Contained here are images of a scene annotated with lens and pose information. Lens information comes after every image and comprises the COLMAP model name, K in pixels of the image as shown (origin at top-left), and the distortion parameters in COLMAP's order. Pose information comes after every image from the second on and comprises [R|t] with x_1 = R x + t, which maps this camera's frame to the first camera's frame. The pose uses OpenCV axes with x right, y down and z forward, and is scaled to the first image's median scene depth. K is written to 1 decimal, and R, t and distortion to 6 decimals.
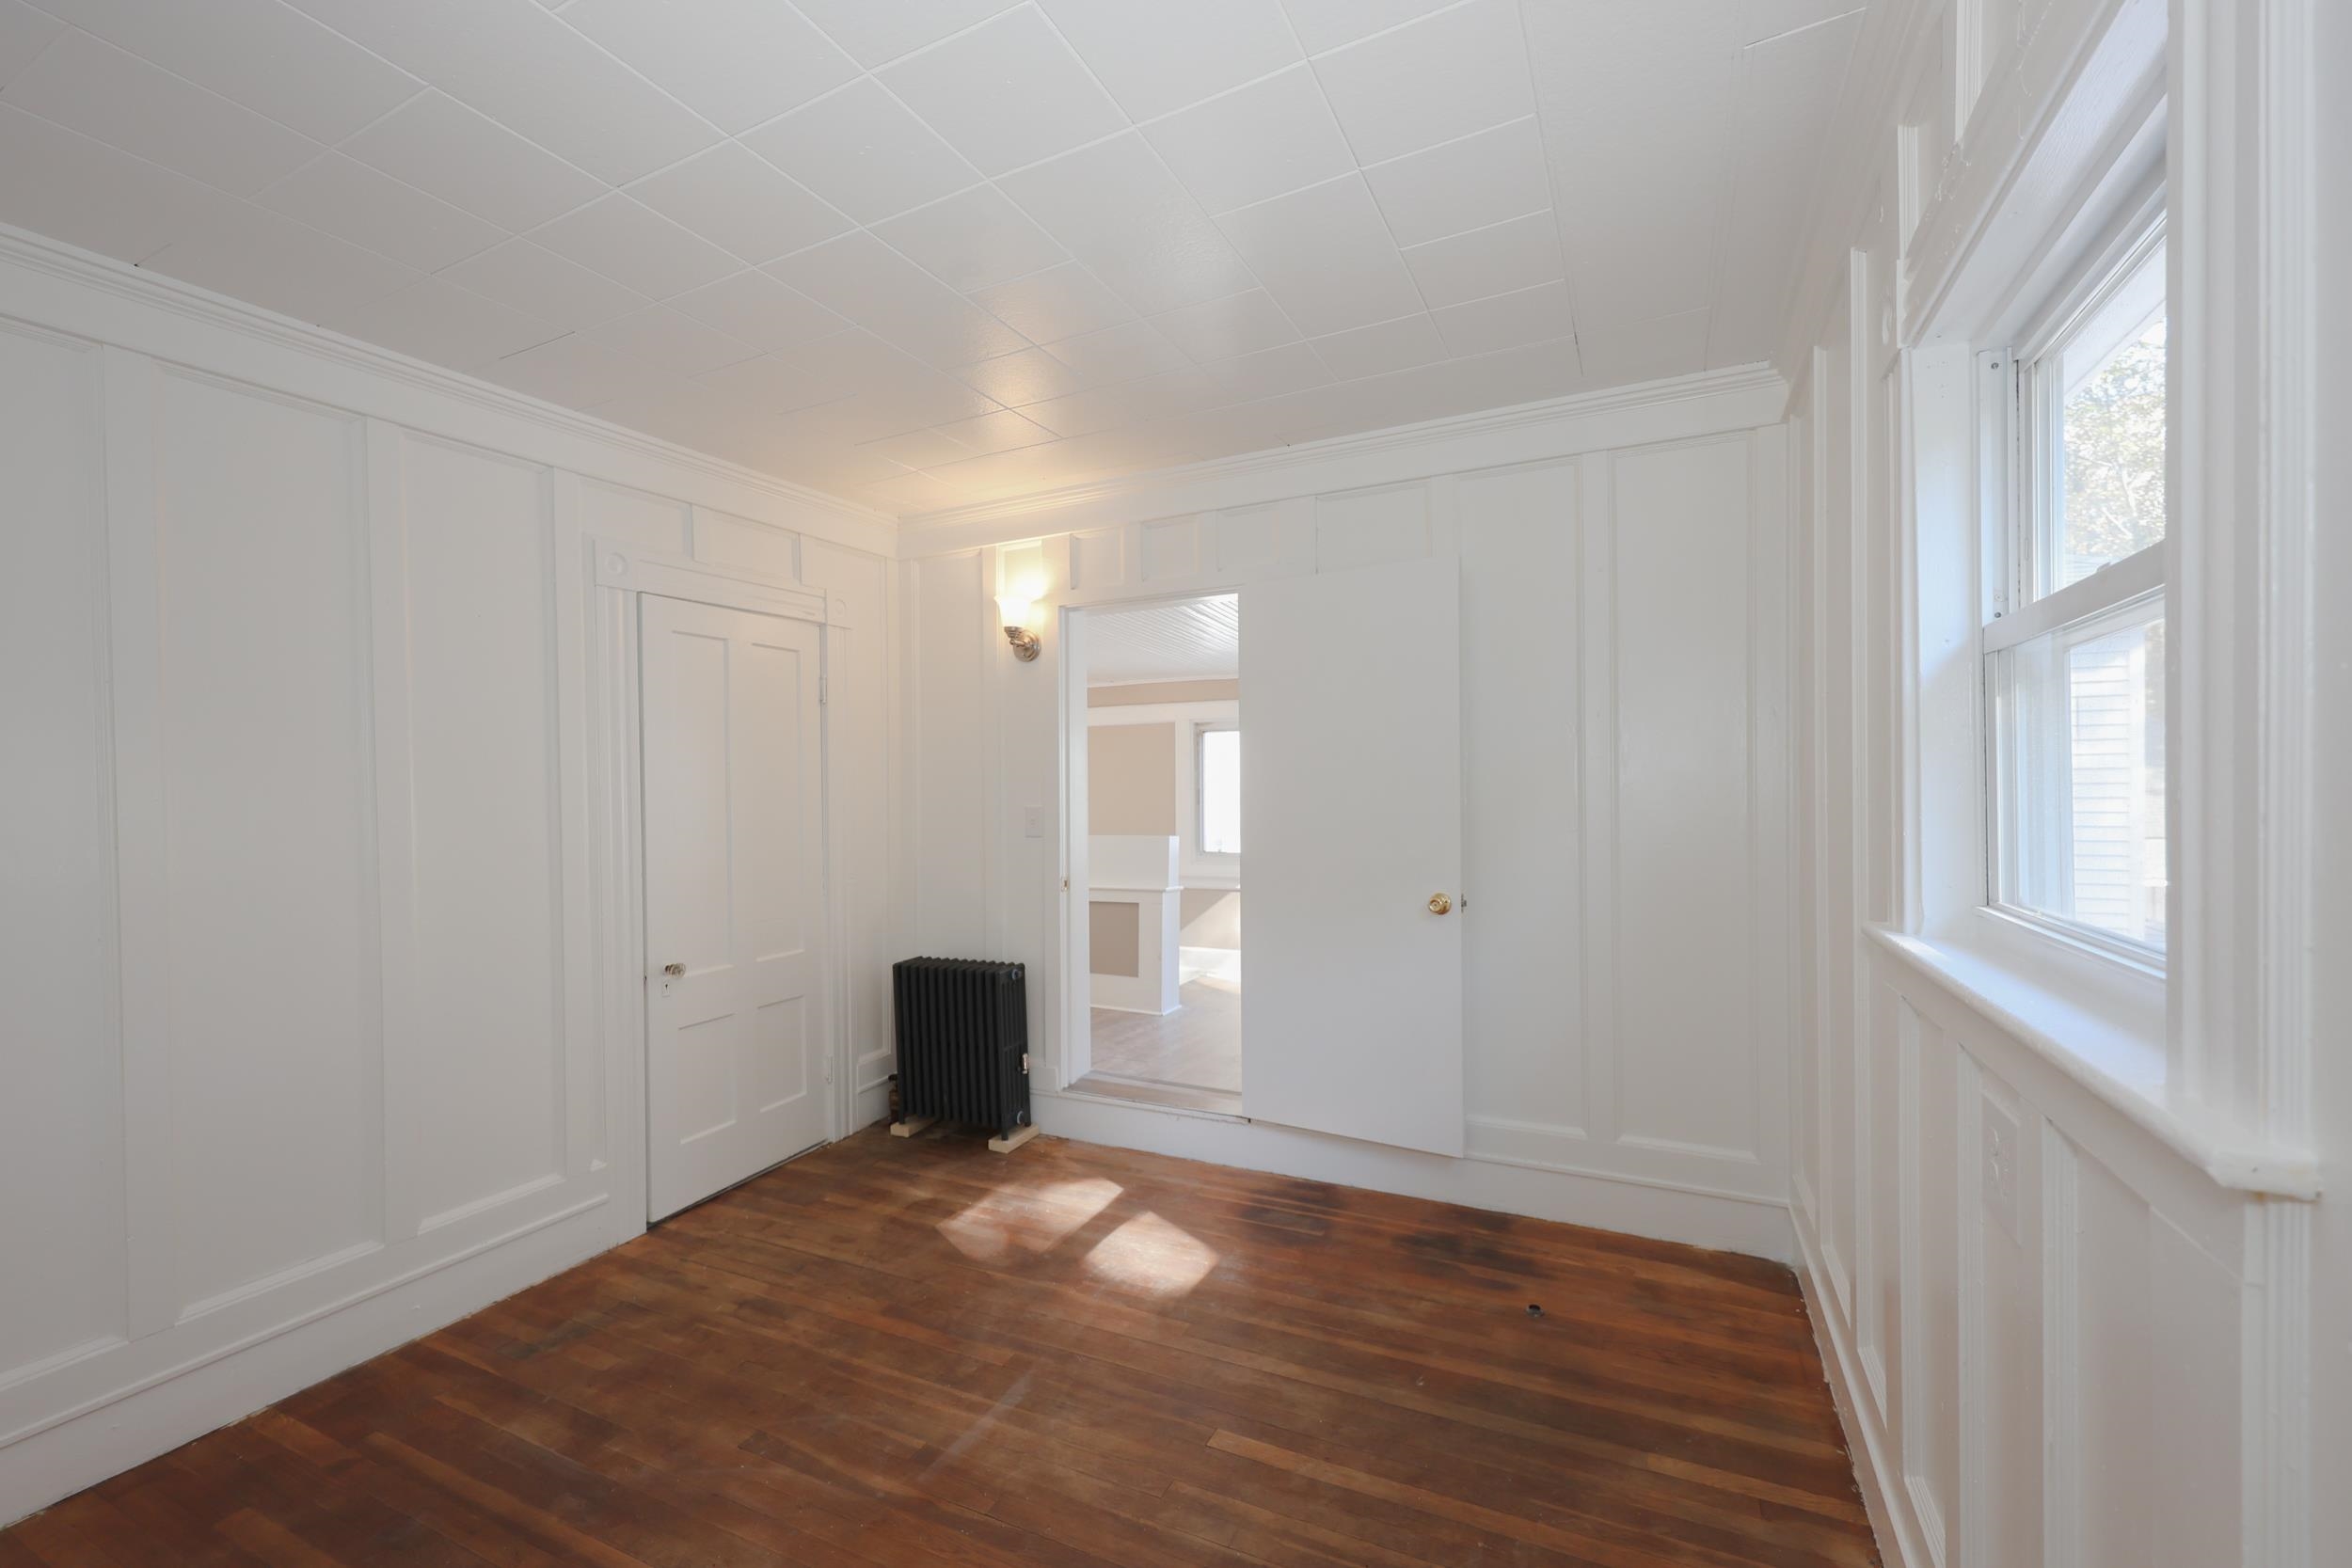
lens RADIAL K [[974.8, 0, 1169.8], [0, 974.8, 791.0], [0, 0, 1]] dist [0.002771, 0.000238]
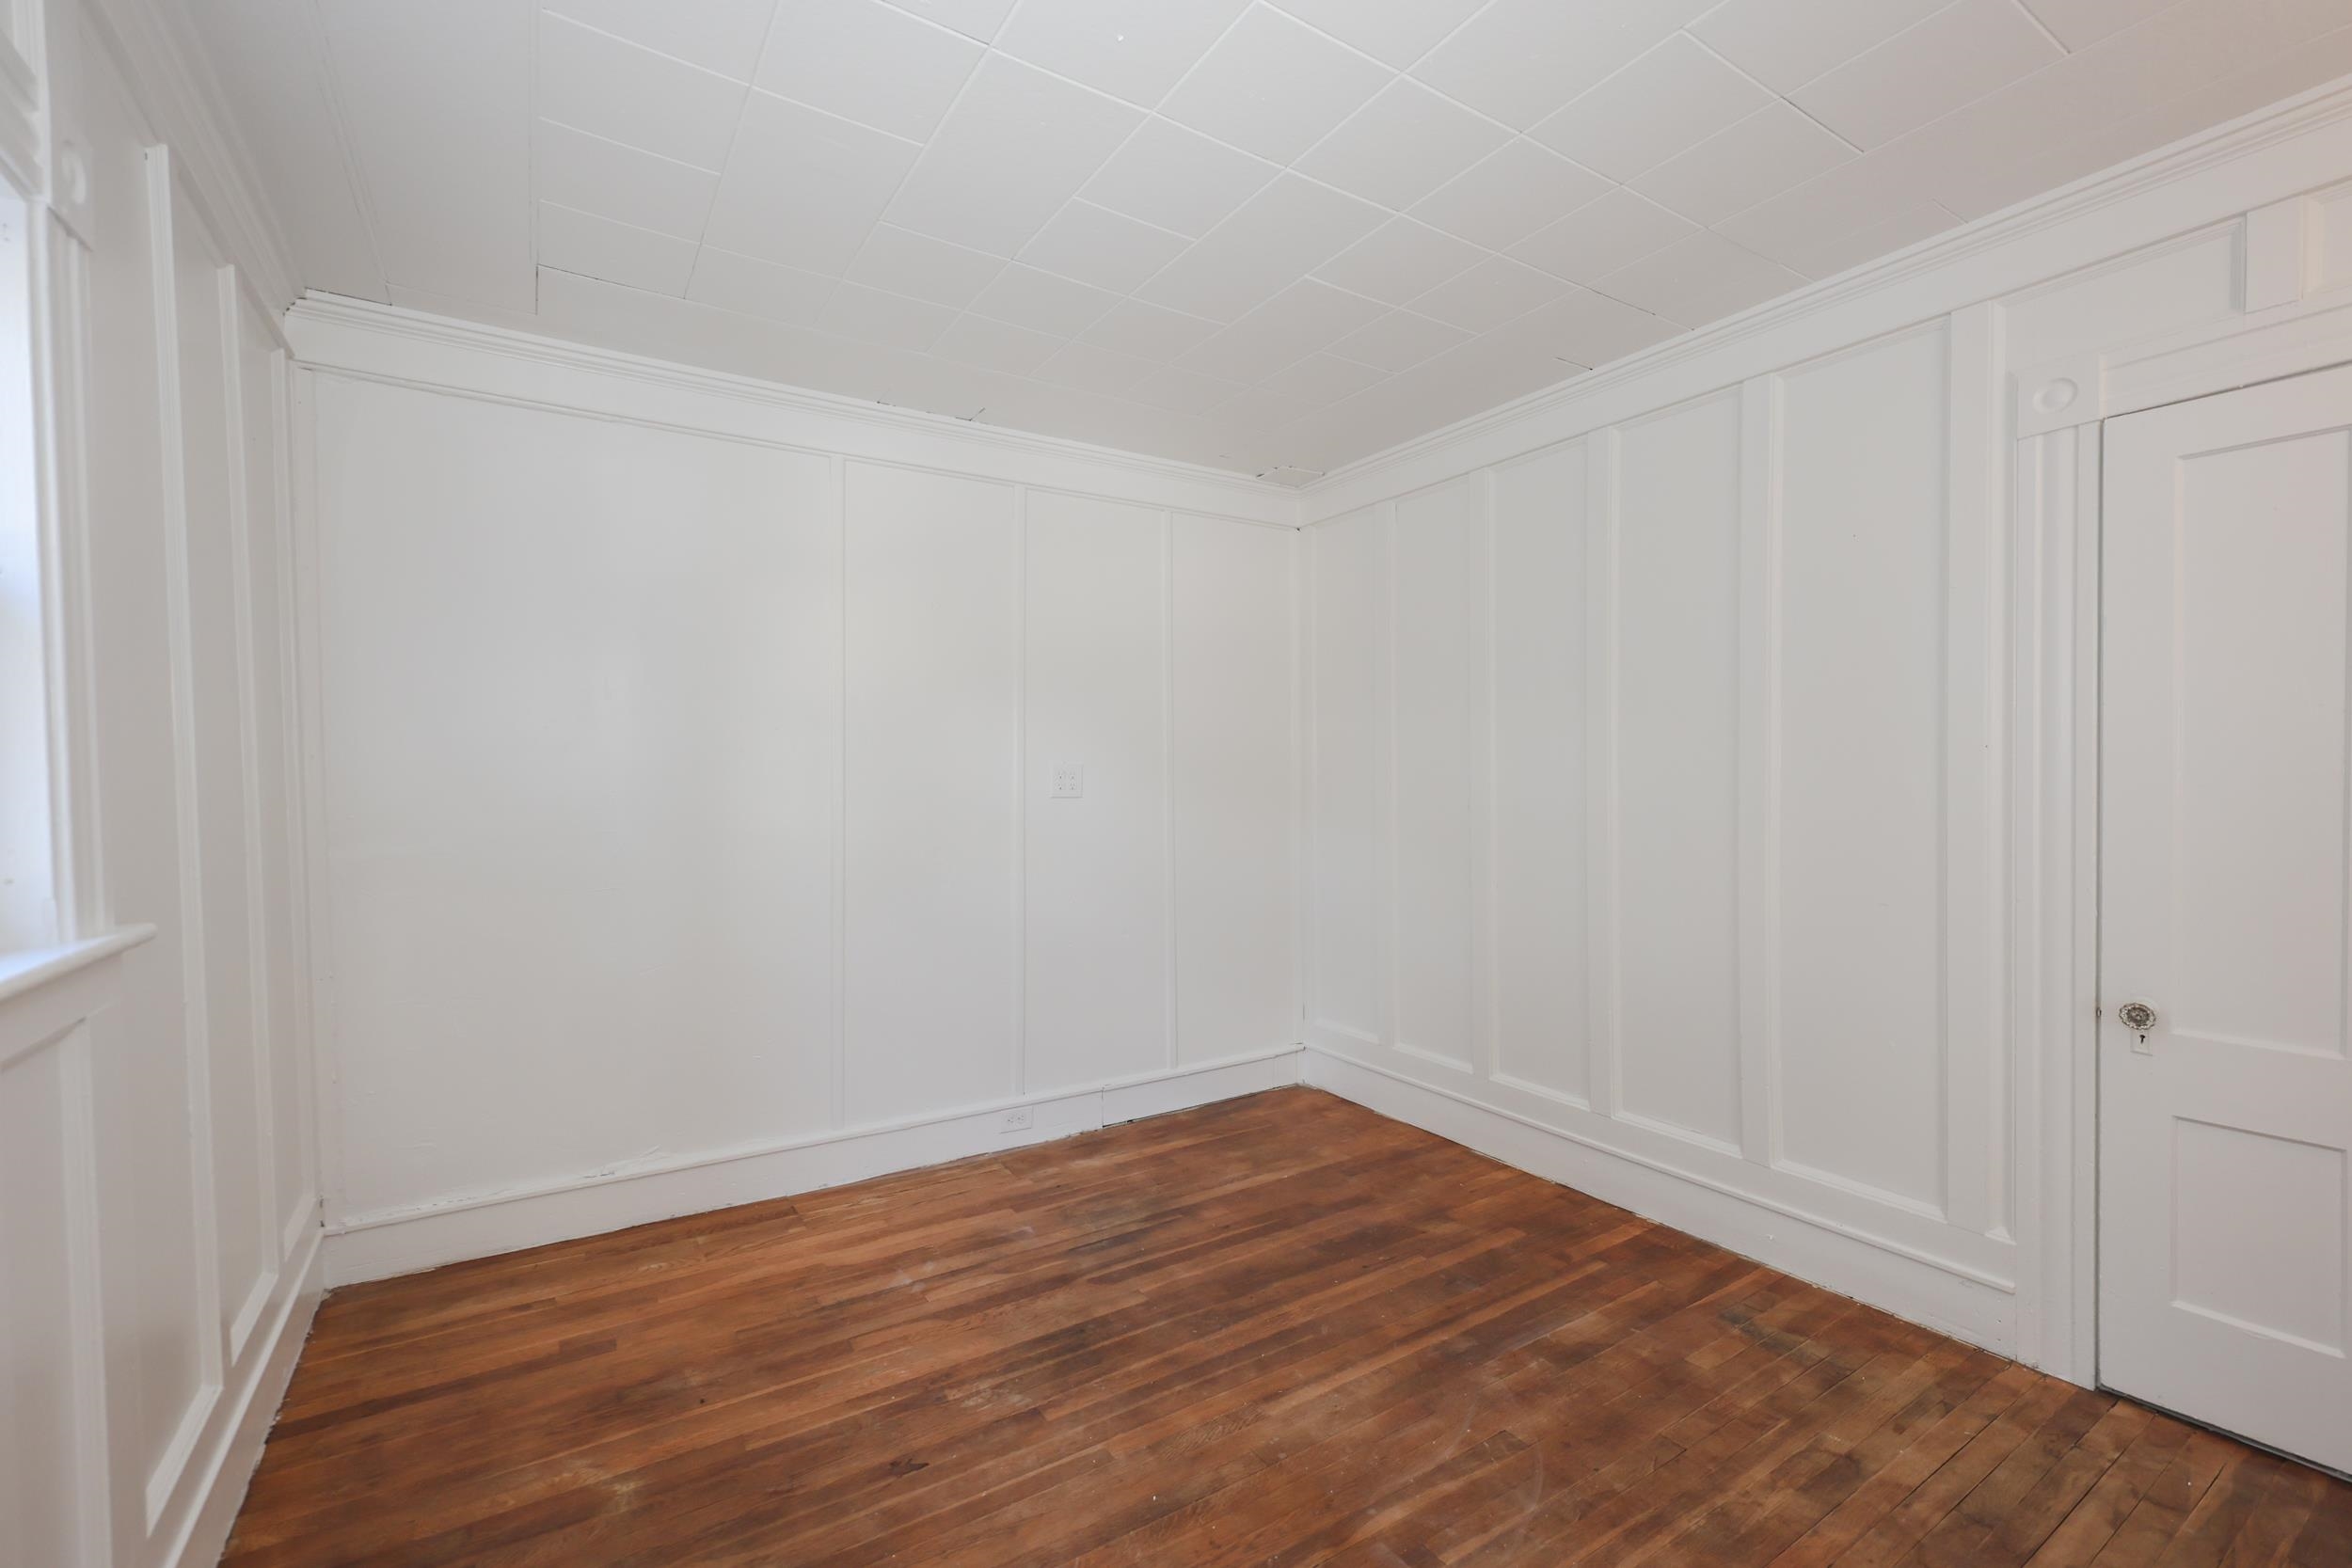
lens RADIAL K [[974.8, 0, 1169.8], [0, 974.8, 791.0], [0, 0, 1]] dist [0.002771, 0.000238]
pose [[-0.512296, 0.041739, -0.857794, 0.407567], [0.022349, 0.999128, 0.035269, 0.006708], [0.858518, -0.001103, -0.512782, 0.956542]]
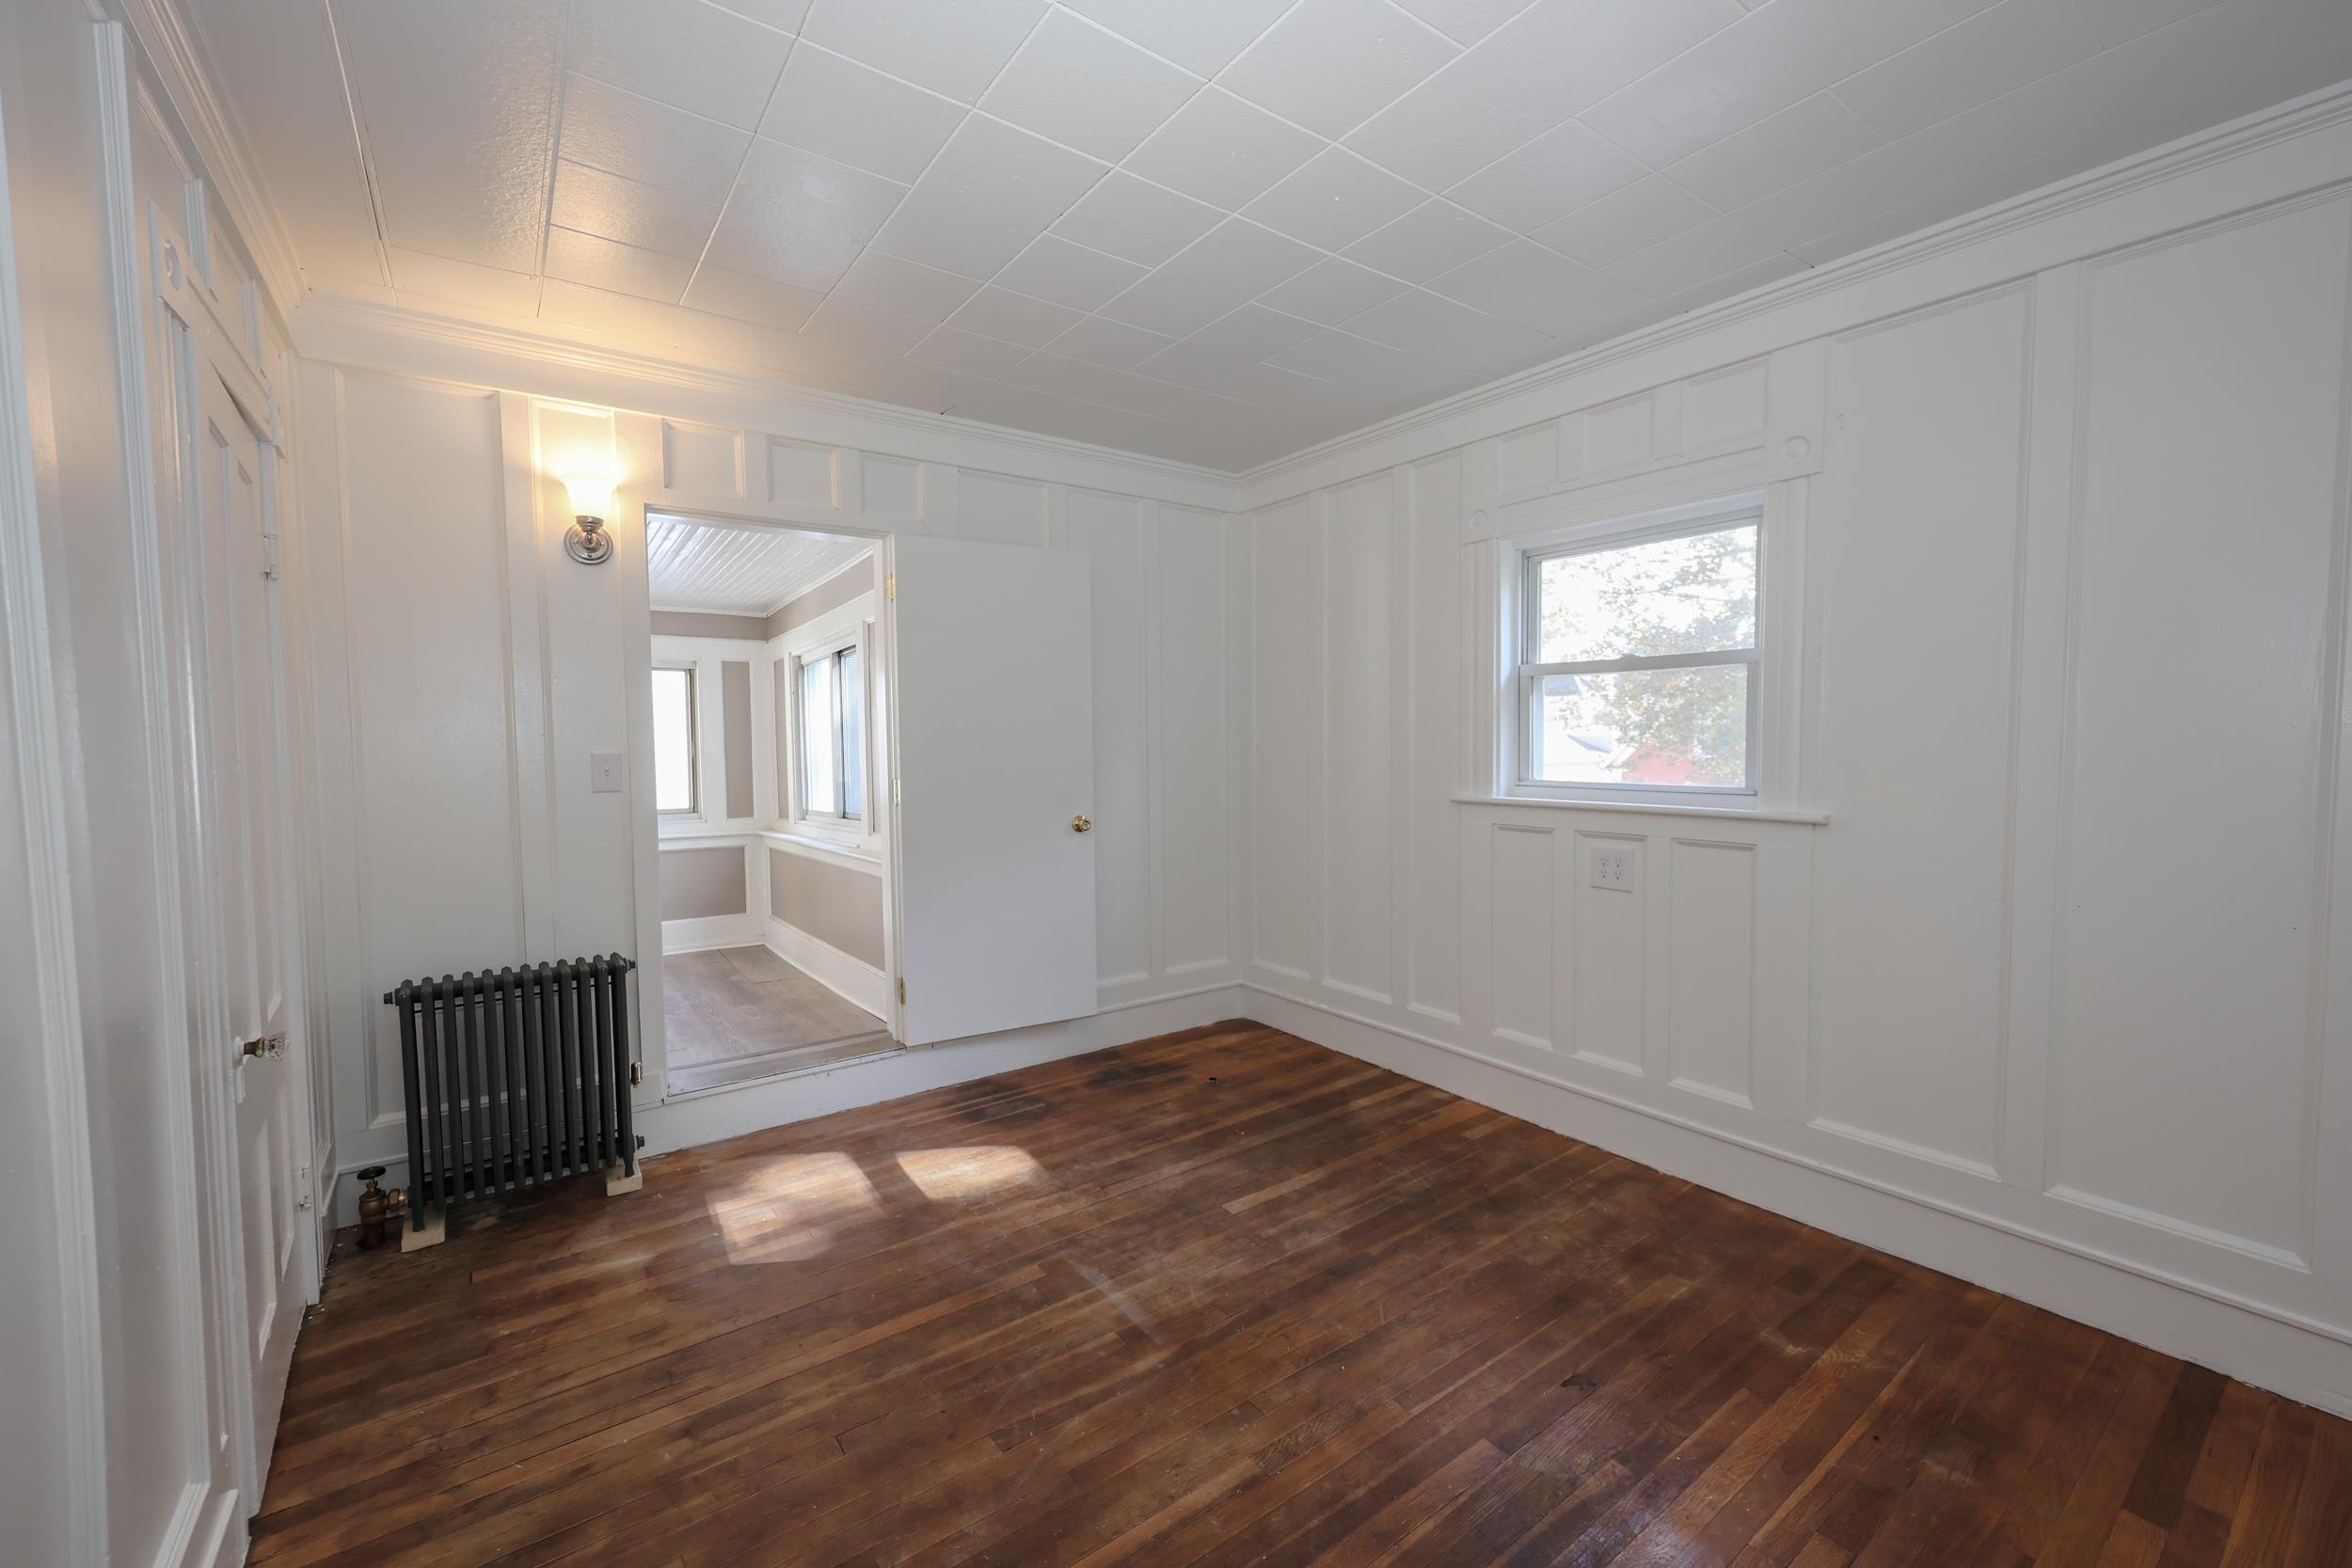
lens RADIAL K [[945.9, 0, 1163.4], [0, 945.9, 781.3], [0, 0, 1]] dist [-0.000589, -0.000091]
pose [[0.468404, -0.033182, 0.882891, -0.891081], [0.000583, 0.999306, 0.037248, 0.014436], [-0.883514, -0.016933, 0.468098, 0.371478]]
